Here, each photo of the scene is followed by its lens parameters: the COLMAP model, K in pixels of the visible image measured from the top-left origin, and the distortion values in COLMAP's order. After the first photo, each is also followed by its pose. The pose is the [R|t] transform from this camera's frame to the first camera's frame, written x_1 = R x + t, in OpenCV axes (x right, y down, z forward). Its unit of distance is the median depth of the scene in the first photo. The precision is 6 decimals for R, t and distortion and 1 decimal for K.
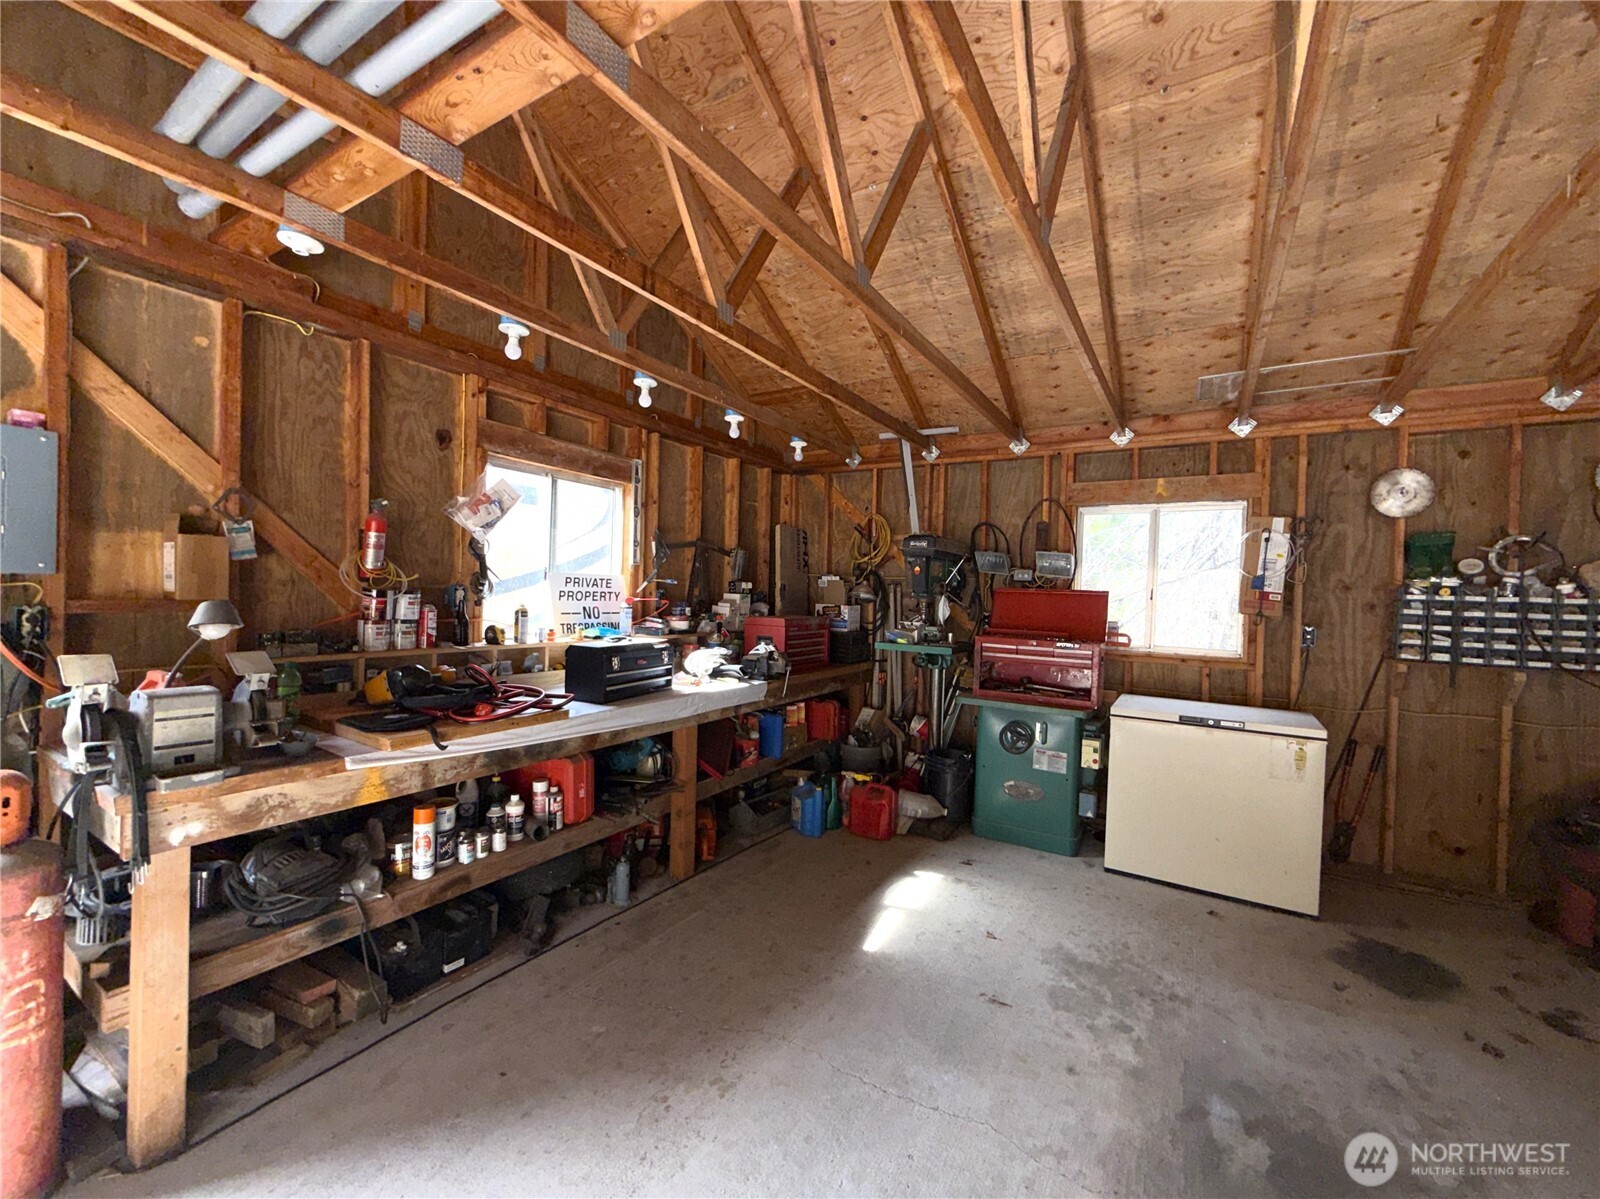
lens RADIAL K [[643.3, 0, 812.1], [0, 643.3, 602.8], [0, 0, 1]] dist [0.001538, 0.000299]
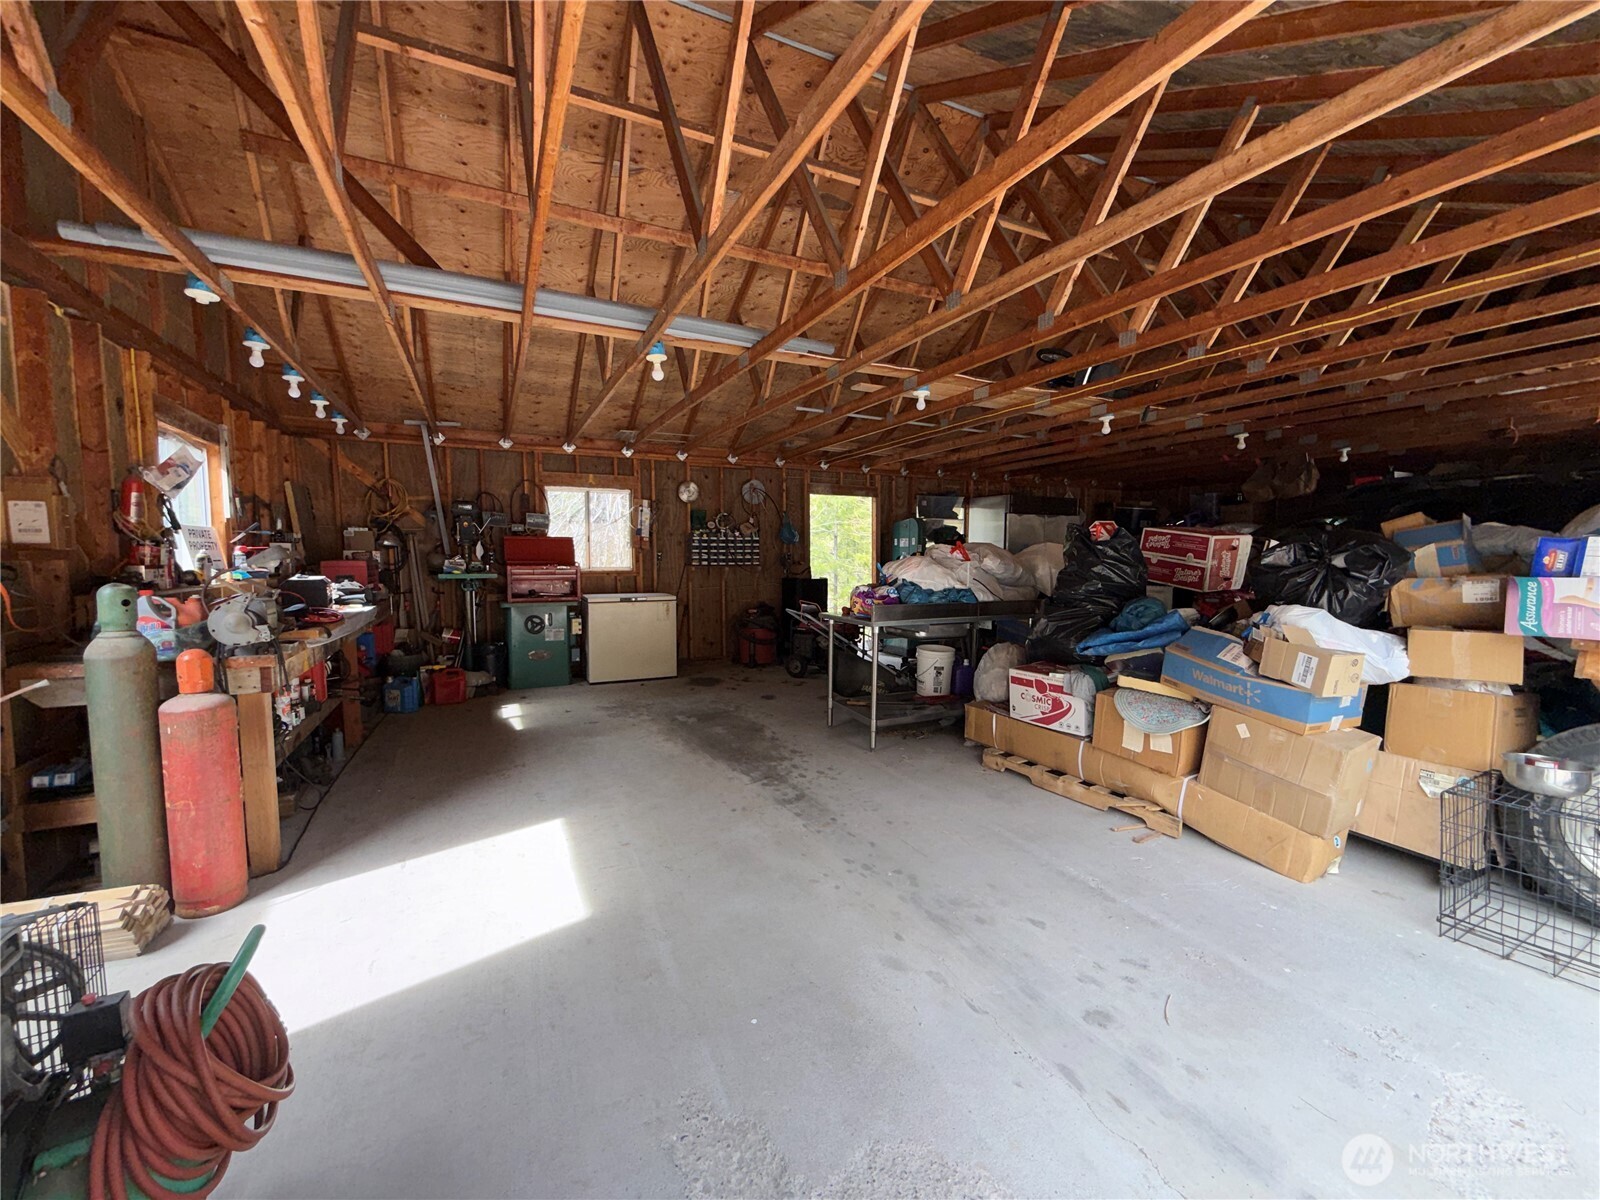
lens RADIAL K [[643.3, 0, 797.1], [0, 643.3, 600.7], [0, 0, 1]] dist [0.001538, 0.000299]
pose [[0.535741, -0.092850, 0.839262, -0.755345], [0.029655, 0.995392, 0.091193, 0.013941], [-0.843861, -0.023967, 0.536026, -0.504010]]
